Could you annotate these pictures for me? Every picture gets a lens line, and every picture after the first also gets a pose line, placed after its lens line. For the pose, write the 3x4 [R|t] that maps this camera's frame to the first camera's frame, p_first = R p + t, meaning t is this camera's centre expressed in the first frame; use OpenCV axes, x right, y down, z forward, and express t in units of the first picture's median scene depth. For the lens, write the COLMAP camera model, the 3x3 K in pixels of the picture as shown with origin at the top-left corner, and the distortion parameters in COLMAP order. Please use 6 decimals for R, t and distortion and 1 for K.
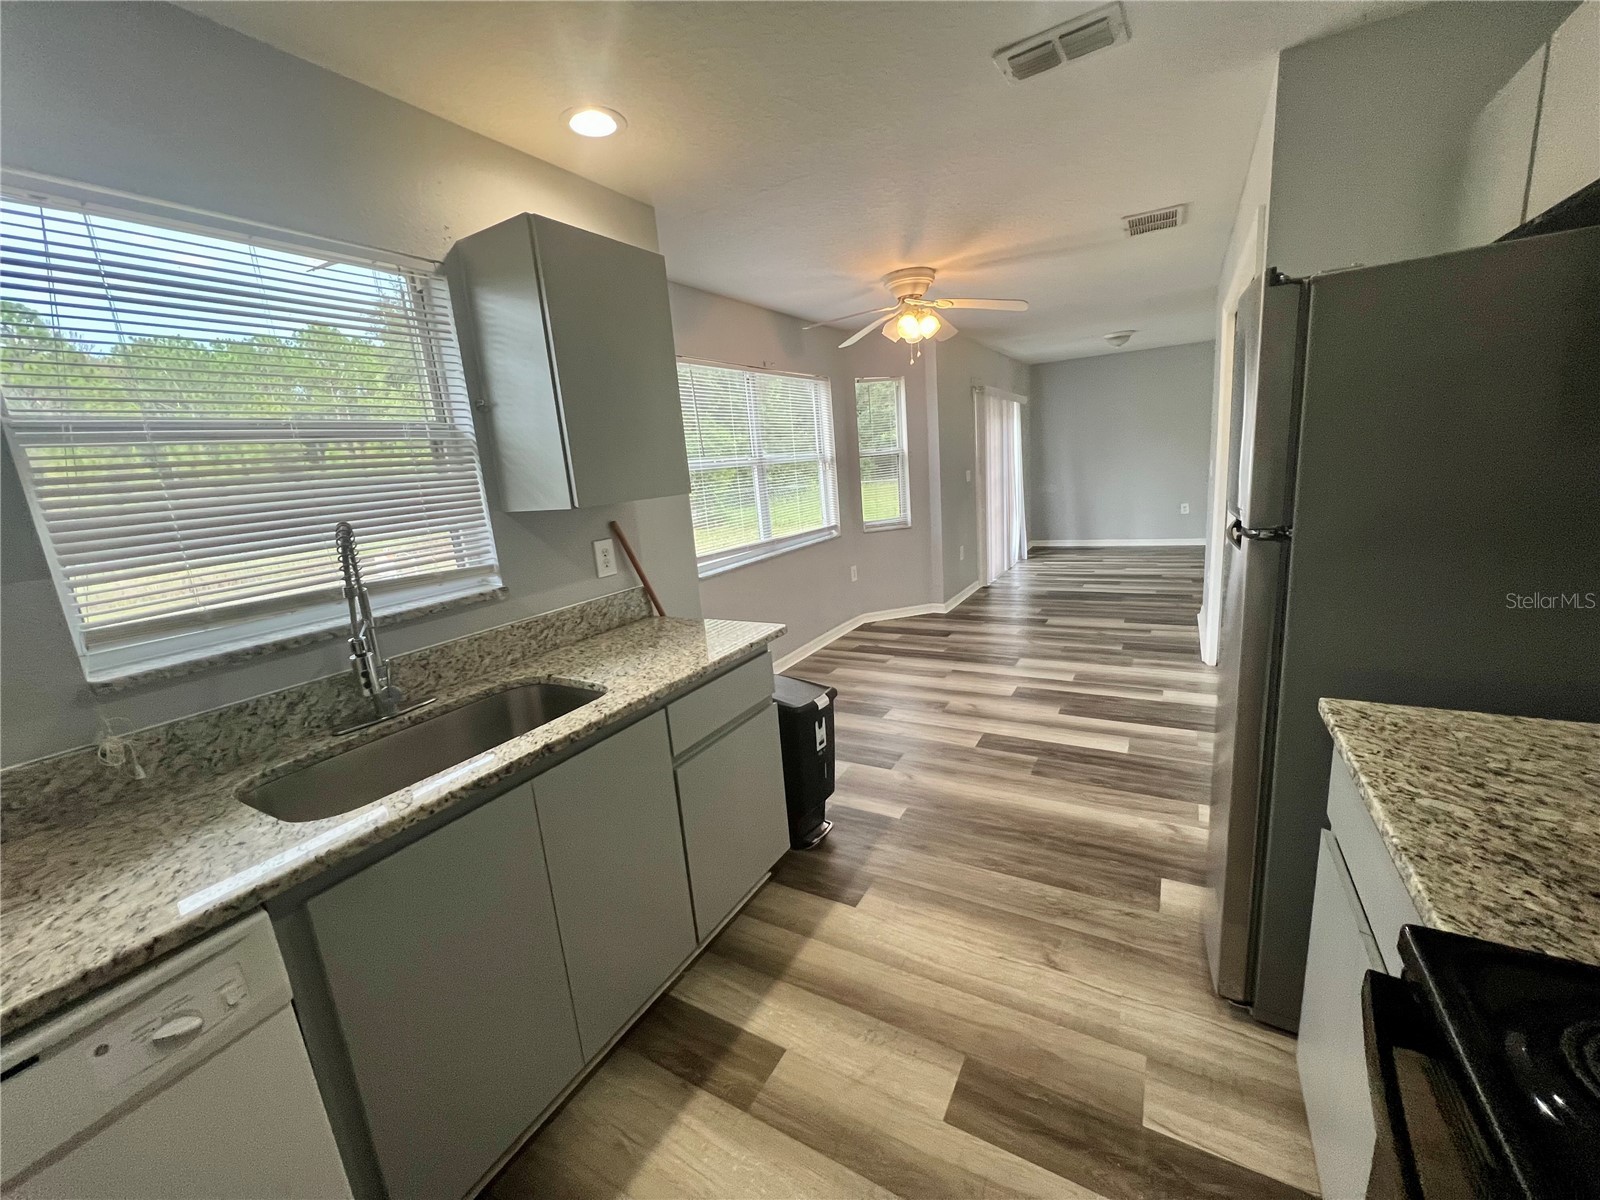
lens RADIAL K [[639.9, 0, 797.7], [0, 639.9, 599.4], [0, 0, 1]] dist [0.000141, -0.000280]
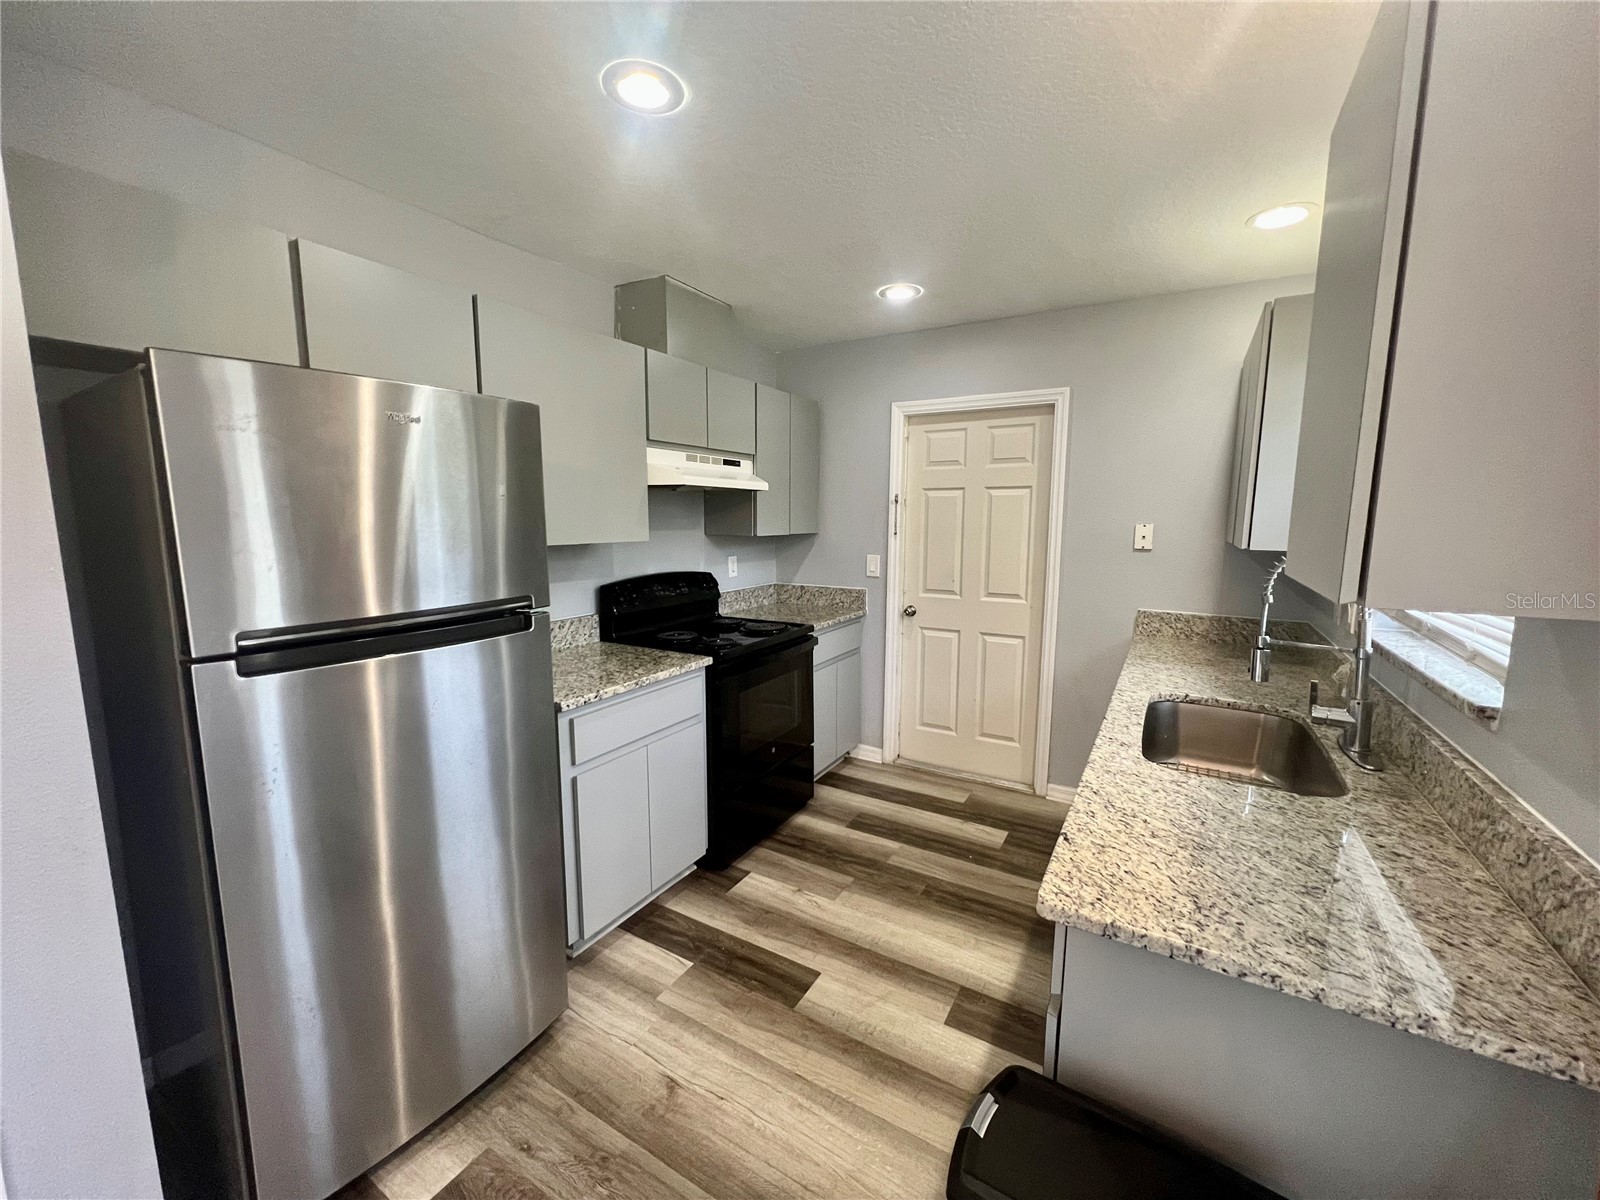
lens RADIAL K [[639.9, 0, 789.6], [0, 639.9, 600.2], [0, 0, 1]] dist [0.000141, -0.000280]
pose [[-0.996942, 0.072743, 0.028559, 0.165534], [0.078123, 0.937082, 0.340257, -0.412577], [-0.002011, 0.341447, -0.939899, 1.761064]]
